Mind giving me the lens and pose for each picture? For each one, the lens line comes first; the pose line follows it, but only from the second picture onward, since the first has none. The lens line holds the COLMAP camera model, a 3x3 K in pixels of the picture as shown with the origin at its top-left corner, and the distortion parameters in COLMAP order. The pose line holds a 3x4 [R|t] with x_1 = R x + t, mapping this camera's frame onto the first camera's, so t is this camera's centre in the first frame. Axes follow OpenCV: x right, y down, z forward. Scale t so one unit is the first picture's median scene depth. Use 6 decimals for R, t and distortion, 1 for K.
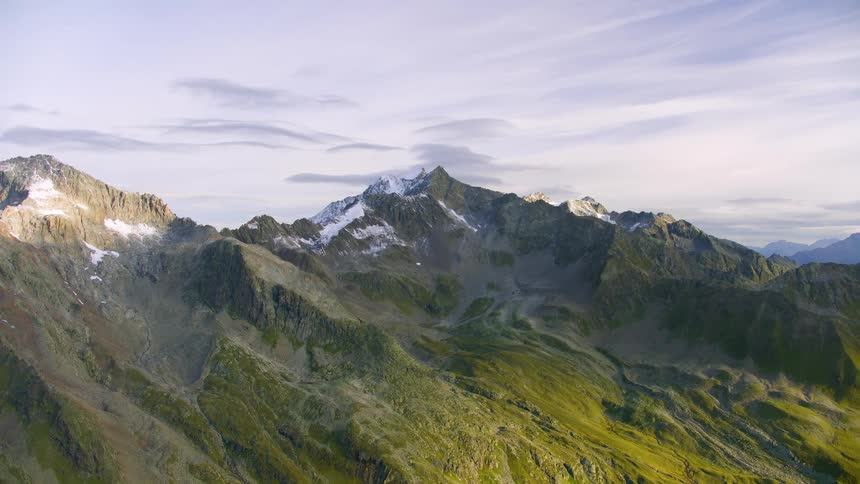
lens RADIAL K [[729.7, 0, 423.6], [0, 729.7, 248.6], [0, 0, 1]] dist [-0.138359, 0.011939]
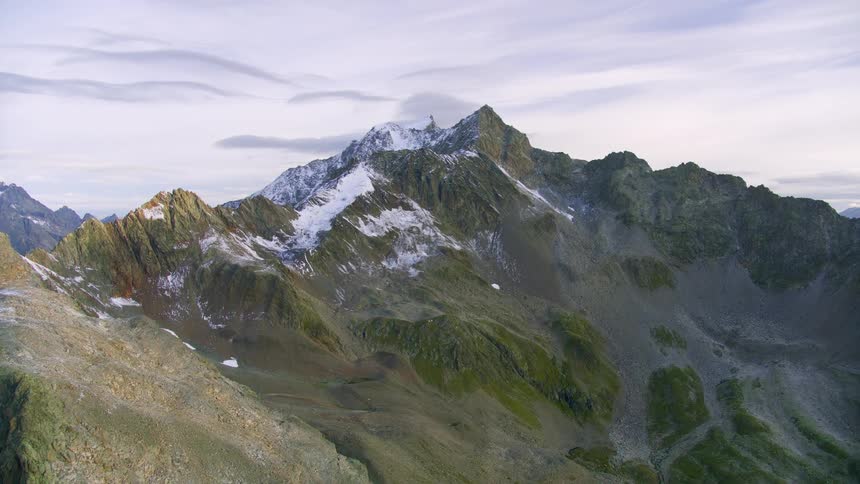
lens RADIAL K [[729.7, 0, 433.7], [0, 729.7, 248.1], [0, 0, 1]] dist [-0.138359, 0.011939]
pose [[0.992700, -0.008385, 0.120321, -0.106979], [0.004176, 0.999372, 0.035191, -0.022850], [-0.120541, -0.034431, 0.992111, 0.494534]]
